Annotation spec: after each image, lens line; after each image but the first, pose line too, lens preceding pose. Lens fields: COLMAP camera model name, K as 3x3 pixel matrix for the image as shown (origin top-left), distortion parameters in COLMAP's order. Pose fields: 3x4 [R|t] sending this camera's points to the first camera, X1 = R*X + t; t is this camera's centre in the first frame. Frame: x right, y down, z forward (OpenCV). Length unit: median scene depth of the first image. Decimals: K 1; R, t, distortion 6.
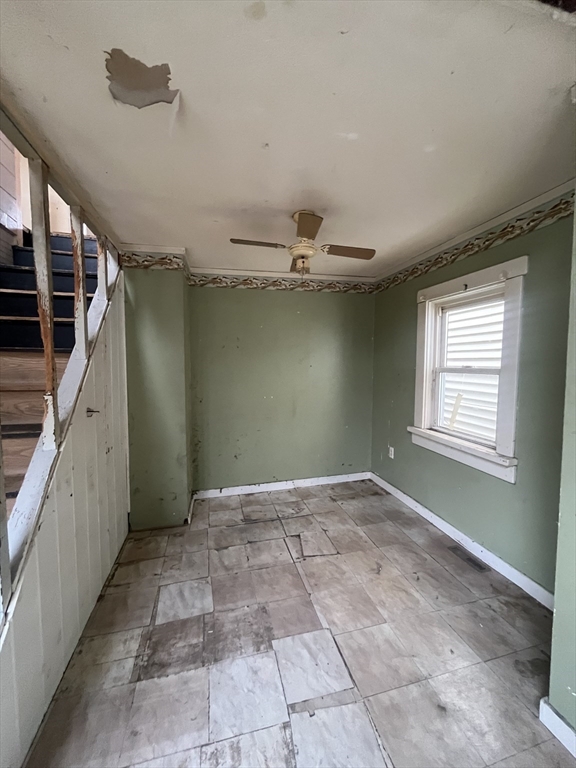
lens RADIAL K [[310.5, 0, 285.0], [0, 310.5, 381.0], [0, 0, 1]] dist [0.000332, 0.000045]
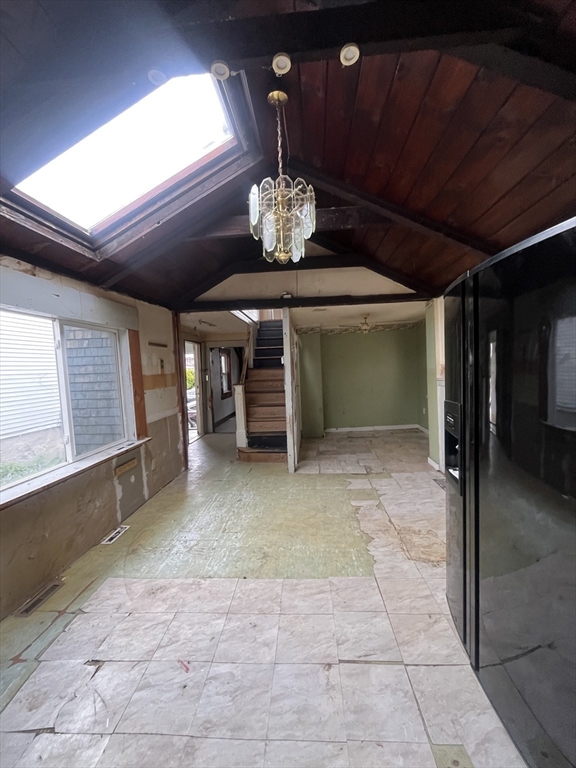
lens RADIAL K [[310.5, 0, 289.7], [0, 310.5, 384.7], [0, 0, 1]] dist [0.000332, 0.000045]
pose [[0.945480, -0.031415, -0.324162, 0.202599], [0.030273, 0.999505, -0.008566, 0.065004], [0.324270, -0.001714, 0.945963, -1.222030]]
